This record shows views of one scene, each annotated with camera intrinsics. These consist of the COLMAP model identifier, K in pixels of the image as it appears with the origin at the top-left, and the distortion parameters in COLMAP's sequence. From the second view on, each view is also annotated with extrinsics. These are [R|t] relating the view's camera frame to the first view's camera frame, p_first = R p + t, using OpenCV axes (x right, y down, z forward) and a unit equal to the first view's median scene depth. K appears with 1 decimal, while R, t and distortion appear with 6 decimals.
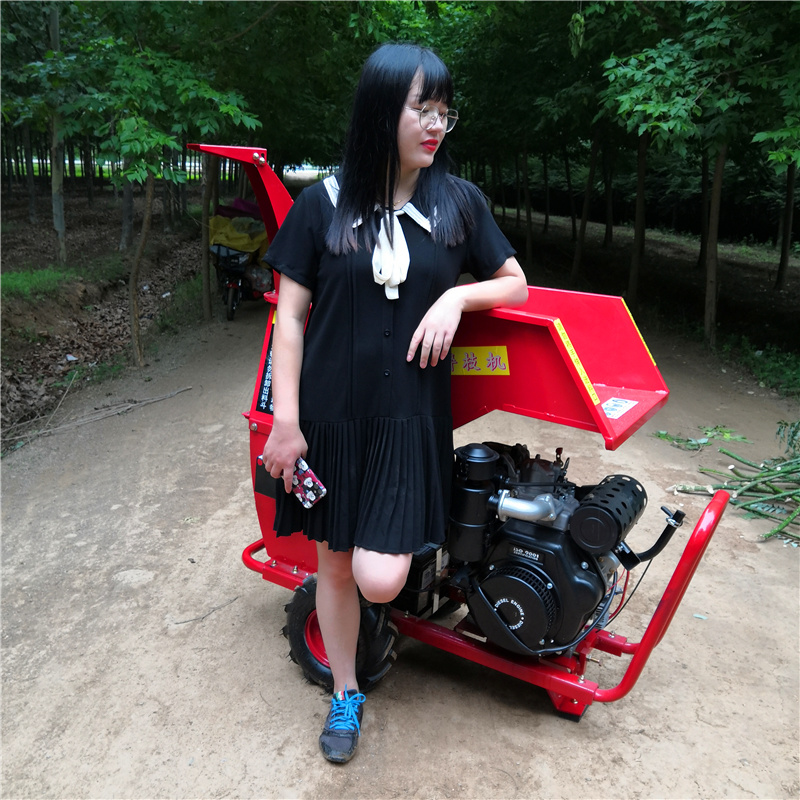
lens RADIAL K [[821.0, 0, 400.0], [0, 821.0, 400.0], [0, 0, 1]] dist [-0.028264, 0.029345]
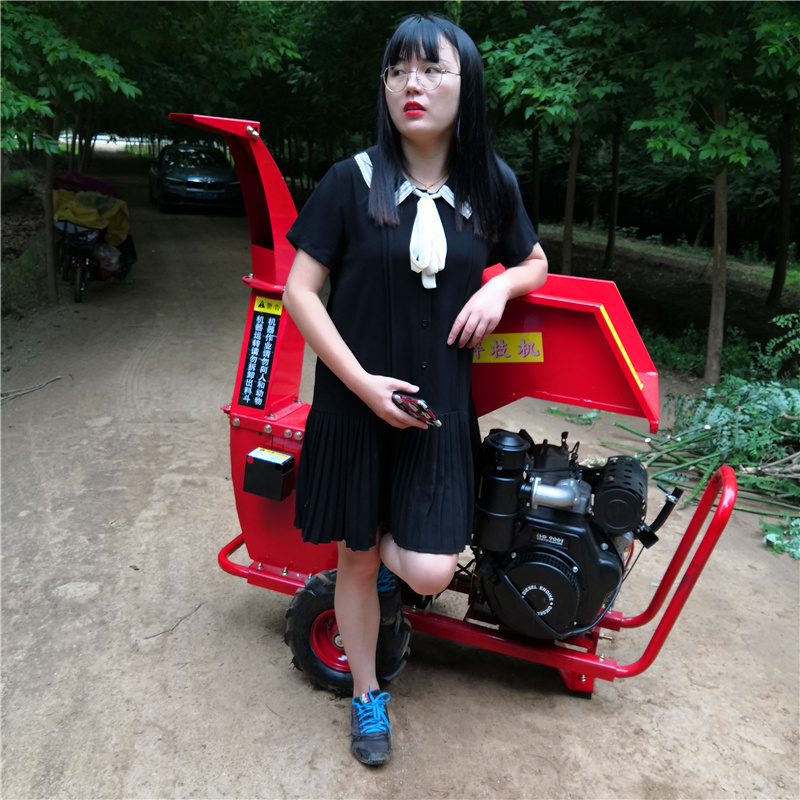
lens RADIAL K [[823.1, 0, 400.0], [0, 823.1, 400.0], [0, 0, 1]] dist [-0.041912, 0.041800]
pose [[0.976732, -0.033307, 0.211860, -0.182525], [0.027744, 0.999189, 0.029177, -0.013307], [-0.212660, -0.022620, 0.976864, 0.049848]]
